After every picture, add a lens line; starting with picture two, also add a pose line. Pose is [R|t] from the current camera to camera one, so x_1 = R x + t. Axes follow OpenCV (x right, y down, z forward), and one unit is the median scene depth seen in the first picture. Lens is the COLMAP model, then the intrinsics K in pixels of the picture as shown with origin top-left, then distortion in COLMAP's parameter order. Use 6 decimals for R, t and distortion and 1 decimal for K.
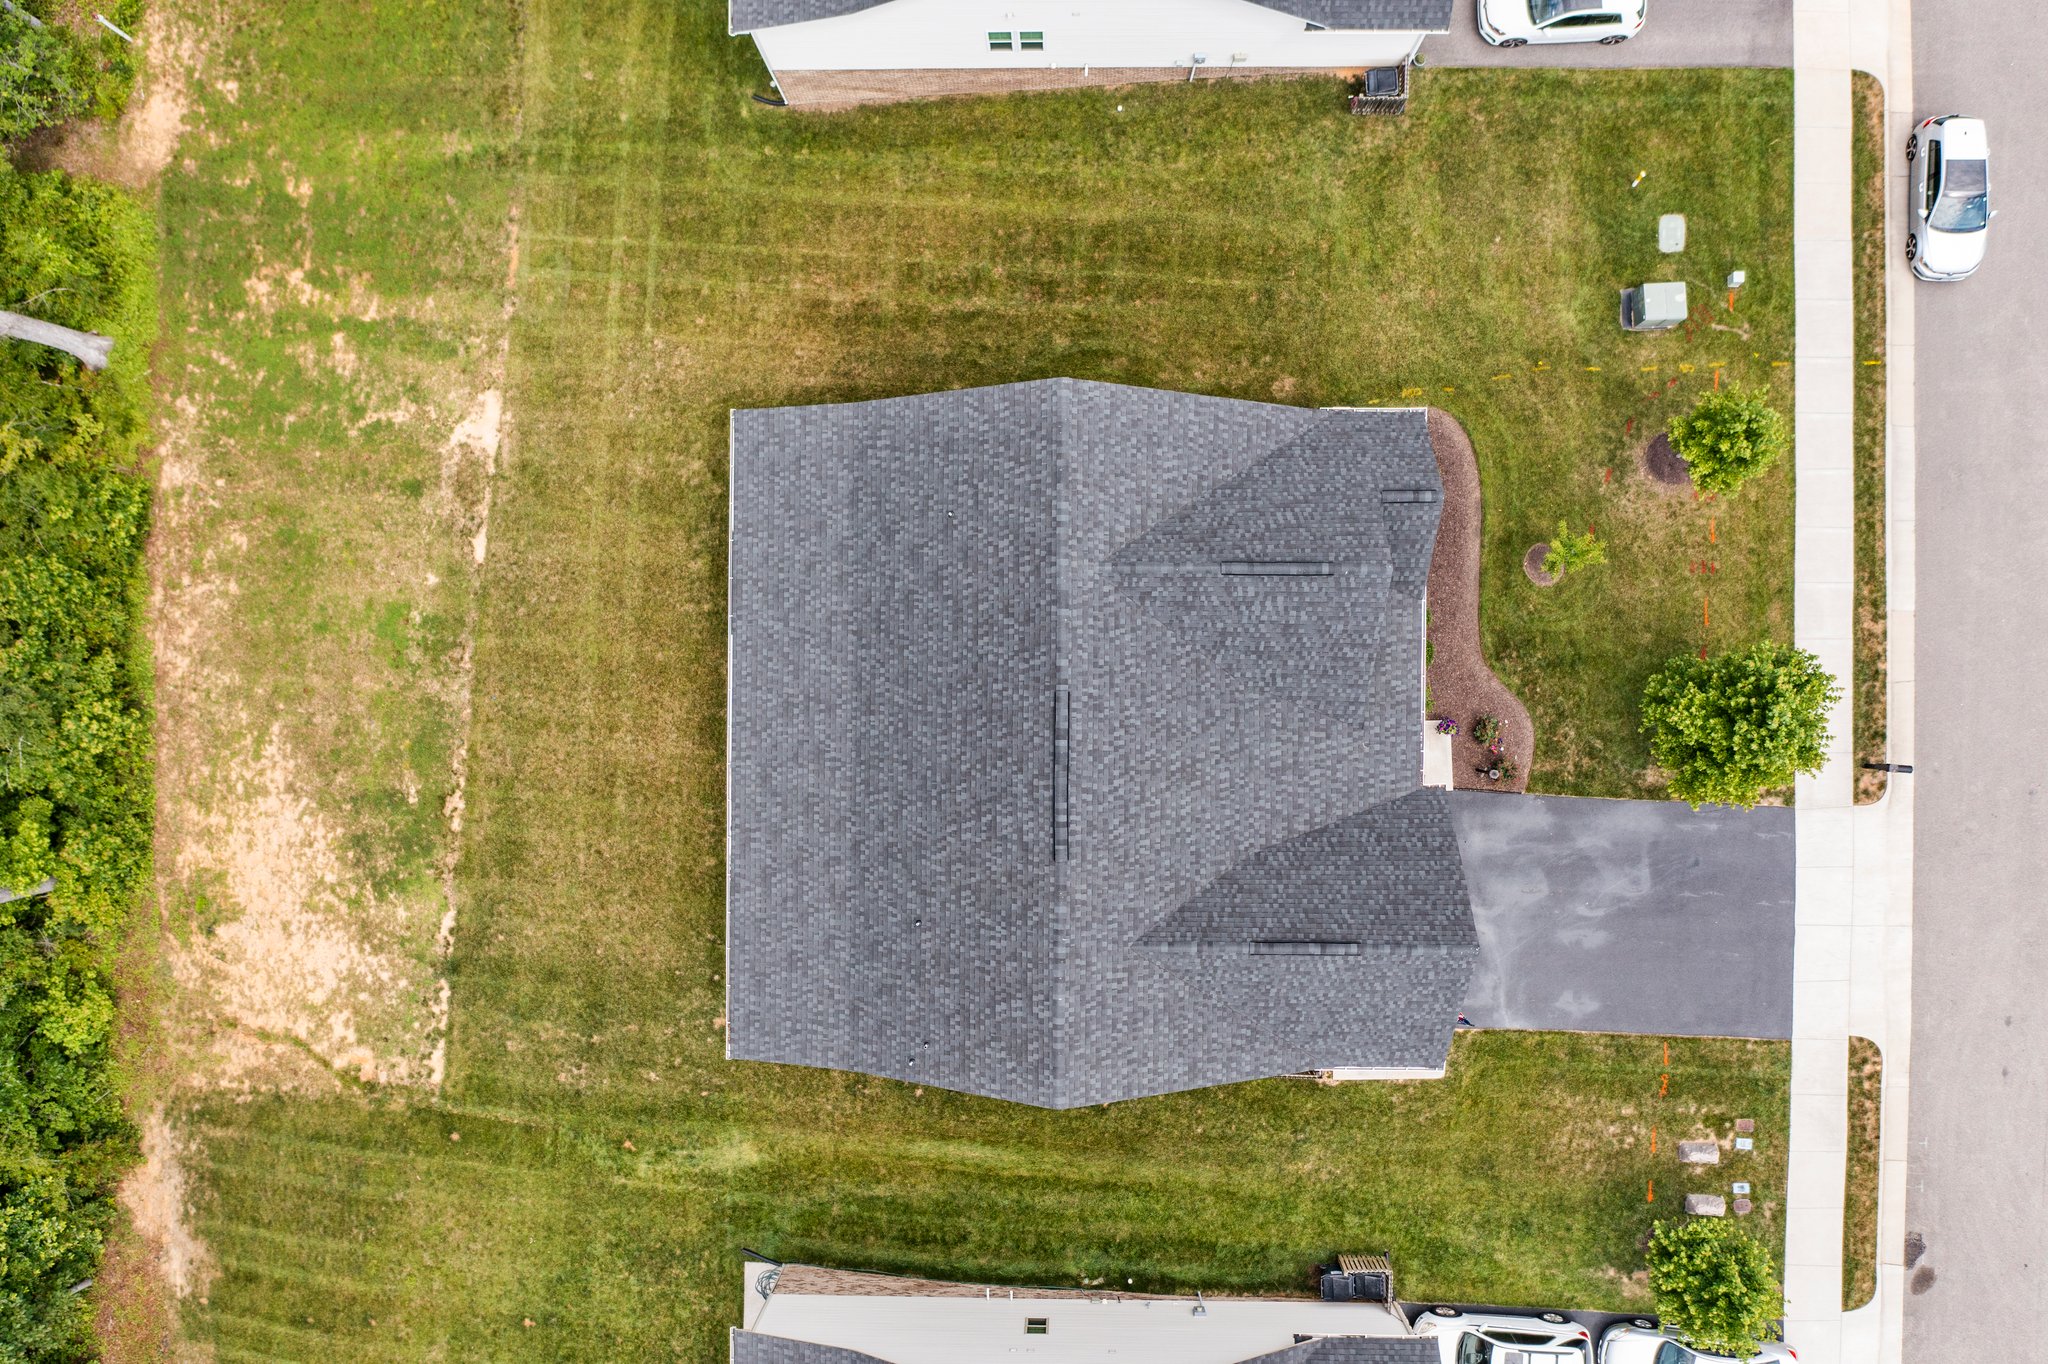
lens RADIAL K [[1629.5, 0, 1020.6], [0, 1629.5, 685.9], [0, 0, 1]] dist [-0.019862, -0.006210]
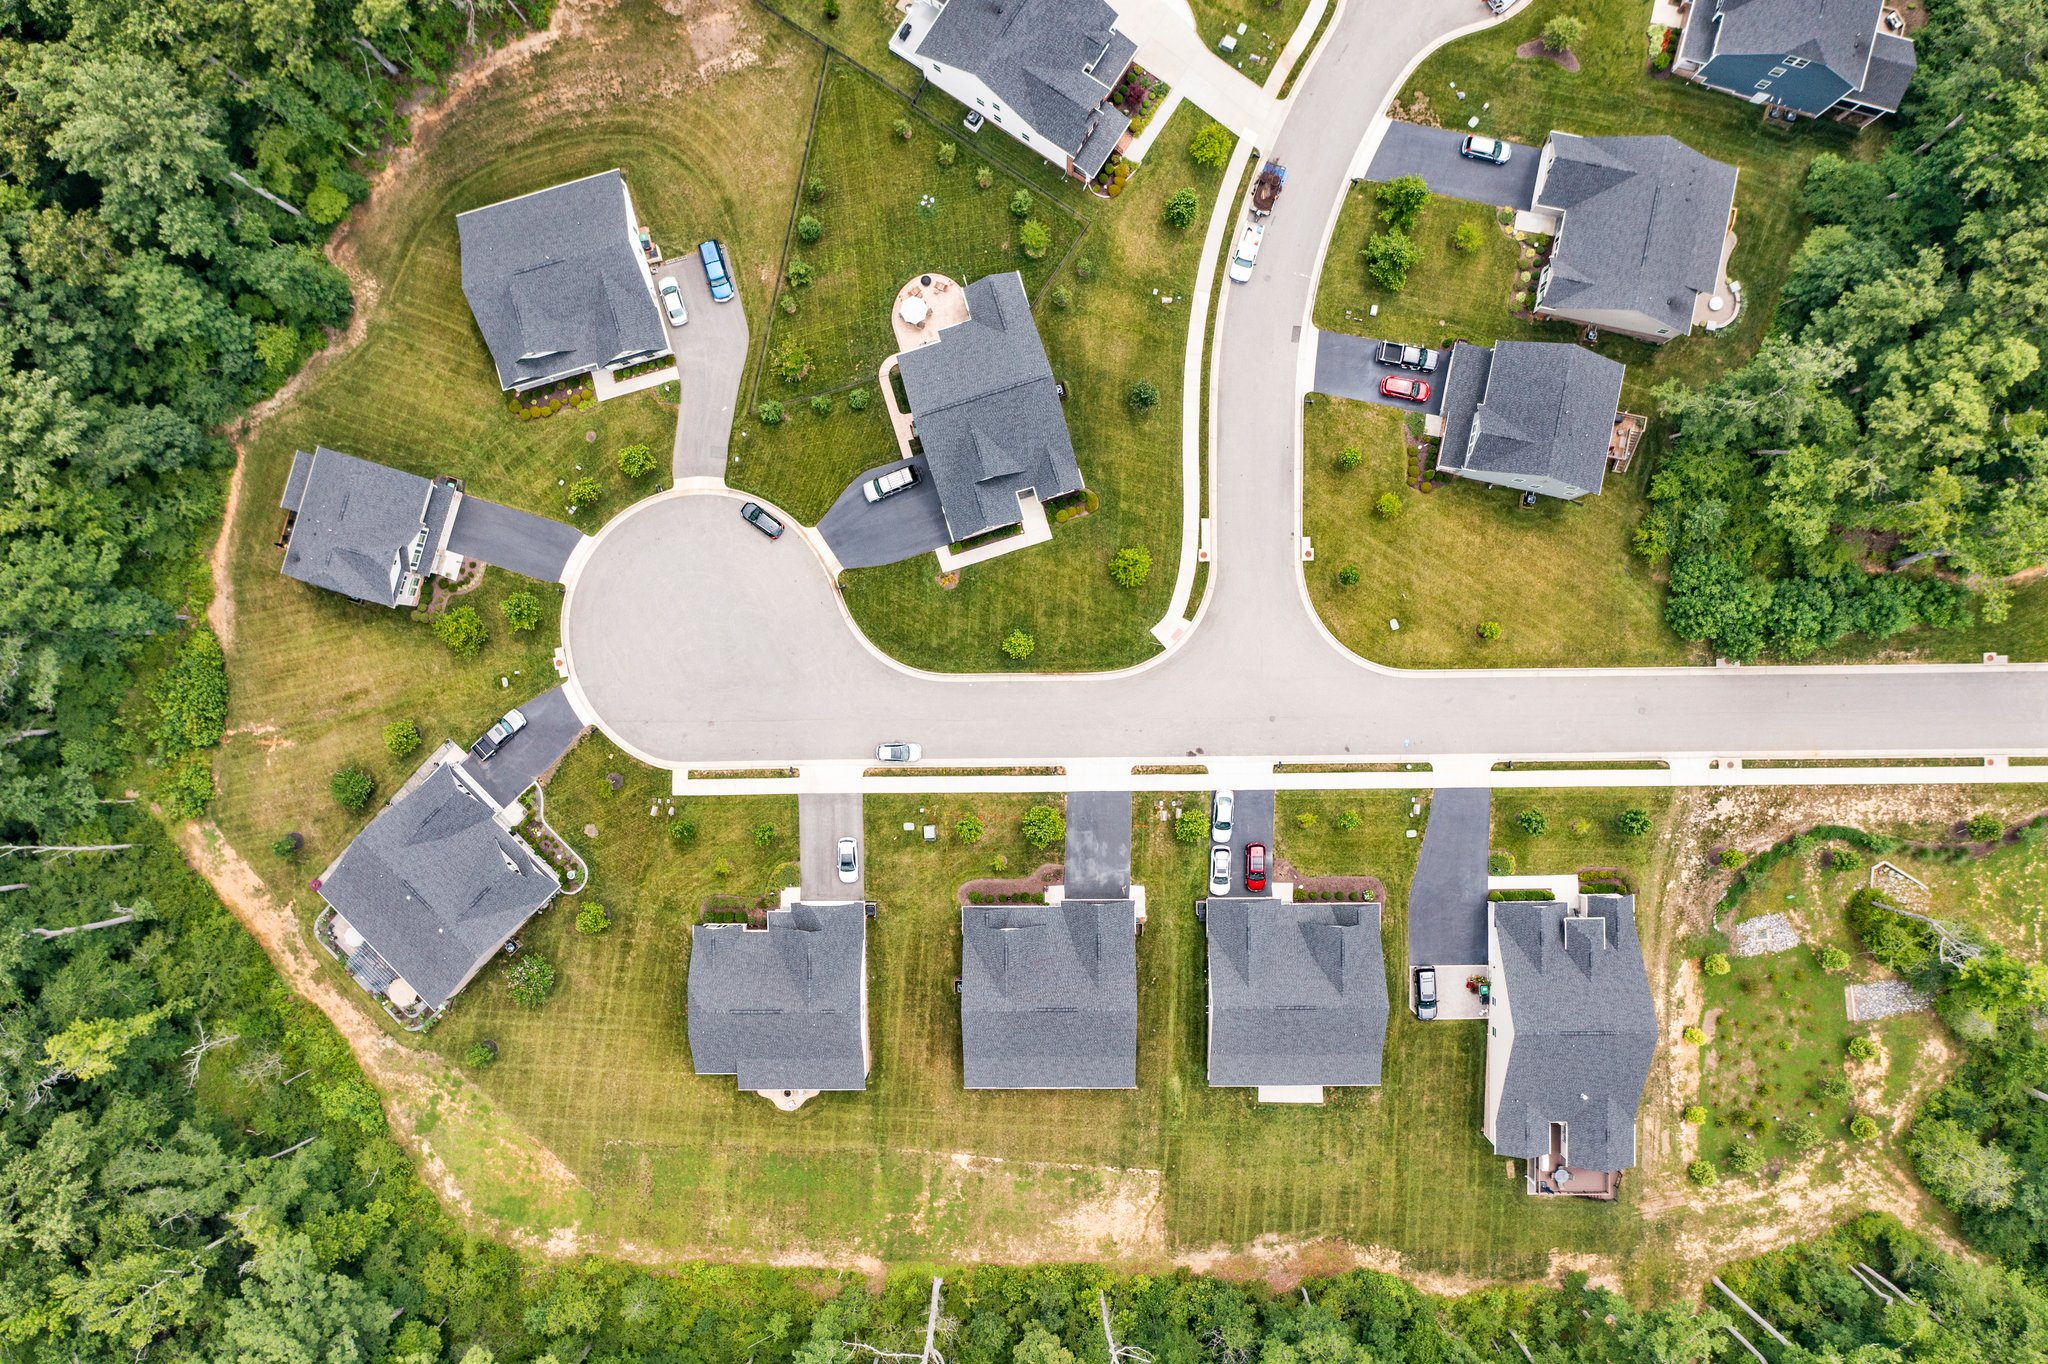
lens RADIAL K [[1629.5, 0, 1019.9], [0, 1629.5, 678.5], [0, 0, 1]] dist [-0.019862, -0.006210]
pose [[-0.013203, -0.999635, 0.023584, 0.601233], [0.999764, -0.013604, -0.016919, 0.031456], [0.017234, 0.023355, 0.999579, -2.456983]]
